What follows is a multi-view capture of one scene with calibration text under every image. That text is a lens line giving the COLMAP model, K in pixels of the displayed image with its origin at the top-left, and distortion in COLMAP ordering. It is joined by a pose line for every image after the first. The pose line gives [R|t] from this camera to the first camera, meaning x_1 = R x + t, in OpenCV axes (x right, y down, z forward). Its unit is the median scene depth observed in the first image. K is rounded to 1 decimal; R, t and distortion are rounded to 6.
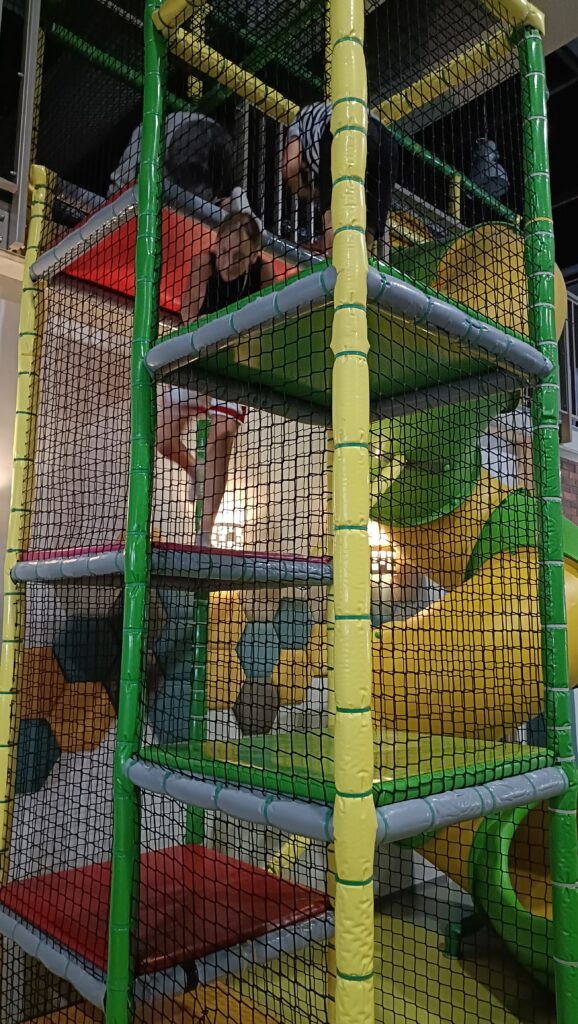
lens RADIAL K [[762.0, 0, 289.5], [0, 762.0, 511.8], [0, 0, 1]] dist [0.032448, -0.018267]
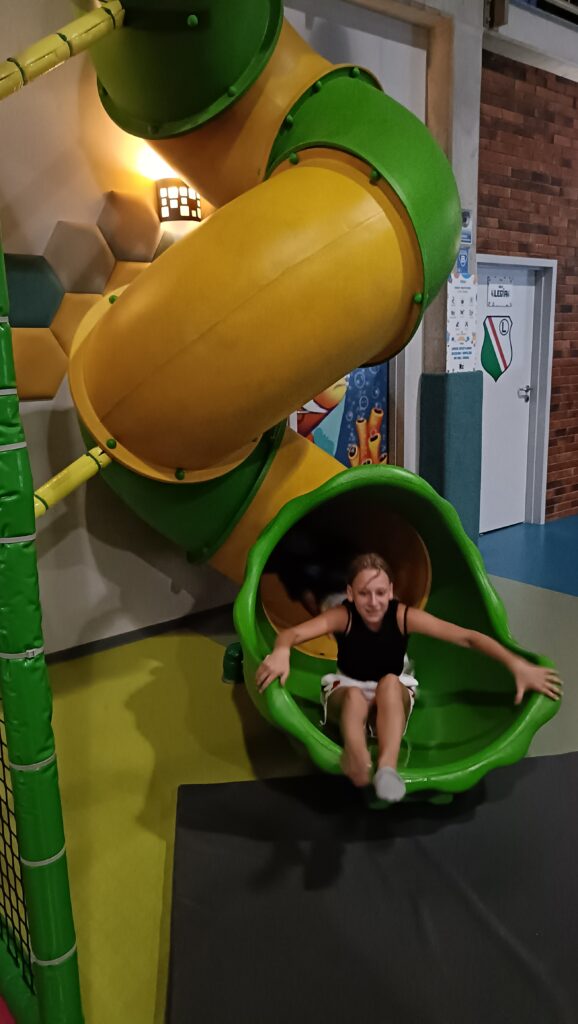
lens RADIAL K [[762.0, 0, 287.9], [0, 762.0, 510.4], [0, 0, 1]] dist [0.032448, -0.018267]
pose [[0.997444, -0.029843, -0.064929, 0.268547], [0.051470, 0.930331, 0.363092, 0.078183], [0.049570, -0.365506, 0.929488, 0.221046]]
